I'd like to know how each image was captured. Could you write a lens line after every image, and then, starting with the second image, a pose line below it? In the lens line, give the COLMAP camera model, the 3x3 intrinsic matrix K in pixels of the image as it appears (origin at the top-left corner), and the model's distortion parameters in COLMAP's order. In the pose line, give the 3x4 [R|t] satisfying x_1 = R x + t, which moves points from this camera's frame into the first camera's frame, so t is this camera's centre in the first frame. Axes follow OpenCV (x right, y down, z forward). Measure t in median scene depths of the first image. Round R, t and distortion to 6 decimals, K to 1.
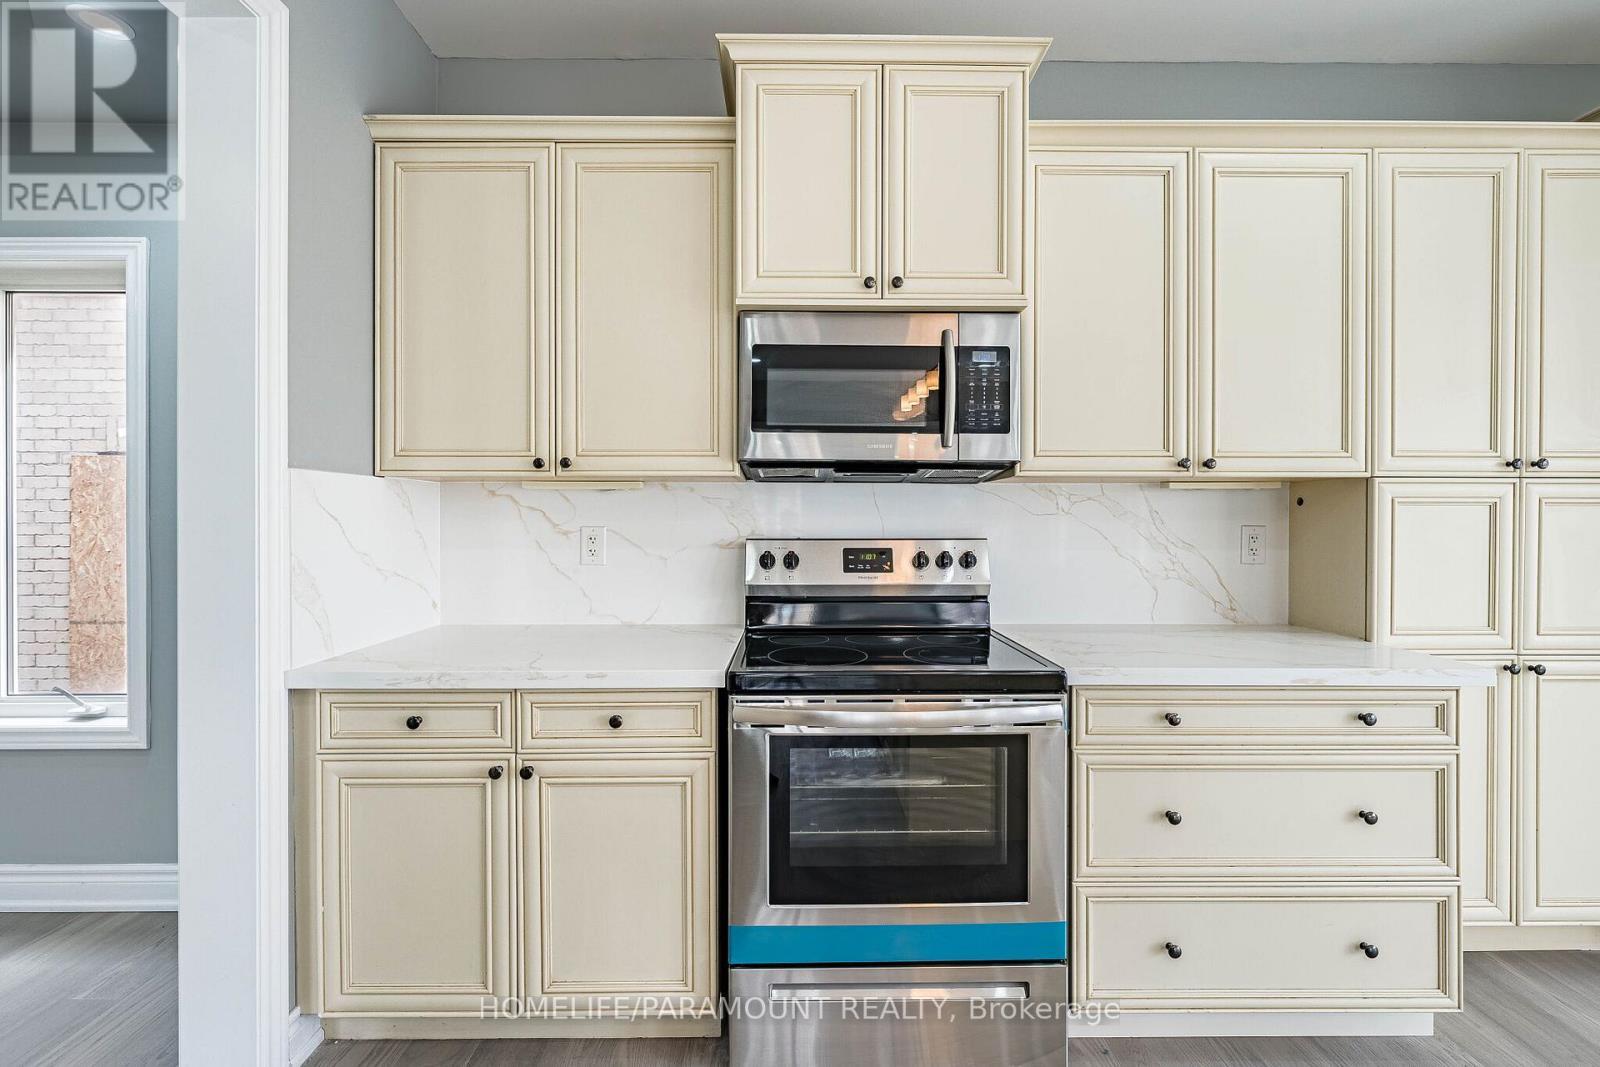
lens RADIAL K [[658.9, 0, 801.5], [0, 658.9, 525.9], [0, 0, 1]] dist [-0.001887, 0.000958]
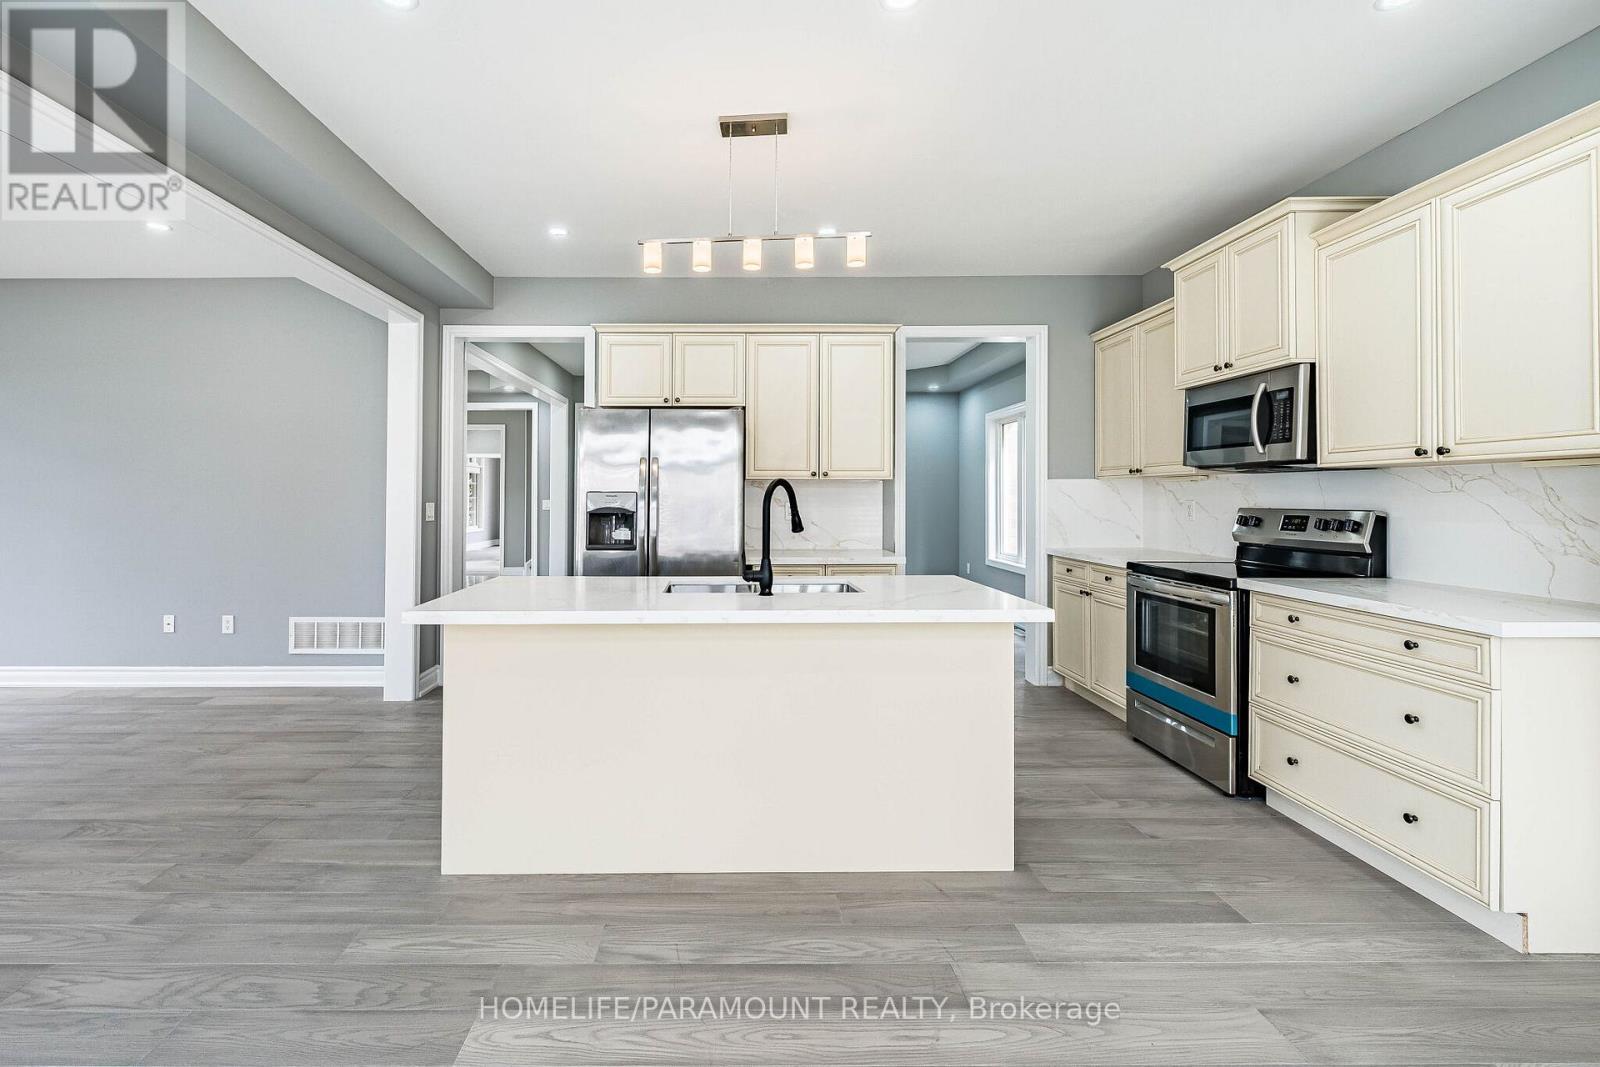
lens RADIAL K [[682.0, 0, 734.9], [0, 682.0, 487.5], [0, 0, 1]] dist [-0.007098, 0.001509]
pose [[-0.017879, -0.014356, -0.999737, 1.910073], [-0.006246, 0.999879, -0.014247, -0.000017], [0.999821, 0.005990, -0.017966, -0.295261]]
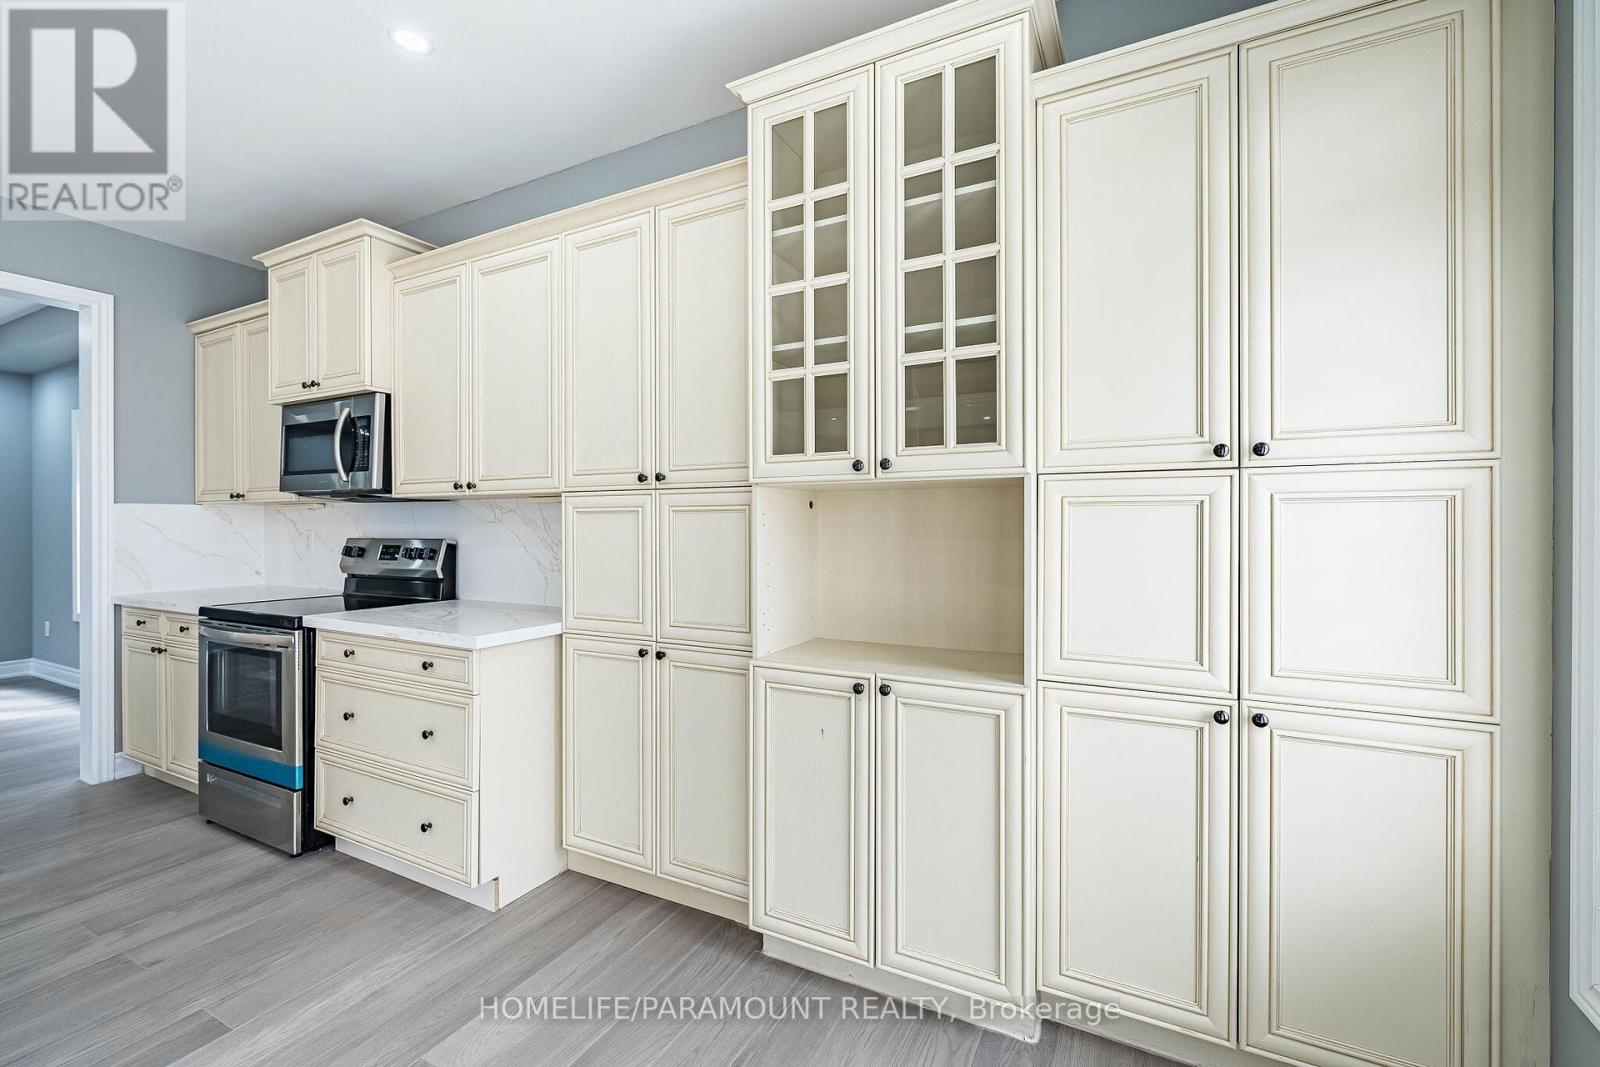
lens RADIAL K [[702.2, 0, 773.8], [0, 702.2, 525.2], [0, 0, 1]] dist [0.006509, 0.000941]
pose [[0.867451, -0.001367, -0.497521, 1.918321], [-0.000503, 0.999993, -0.003625, -0.006599], [0.497523, 0.003395, 0.867444, 0.033014]]
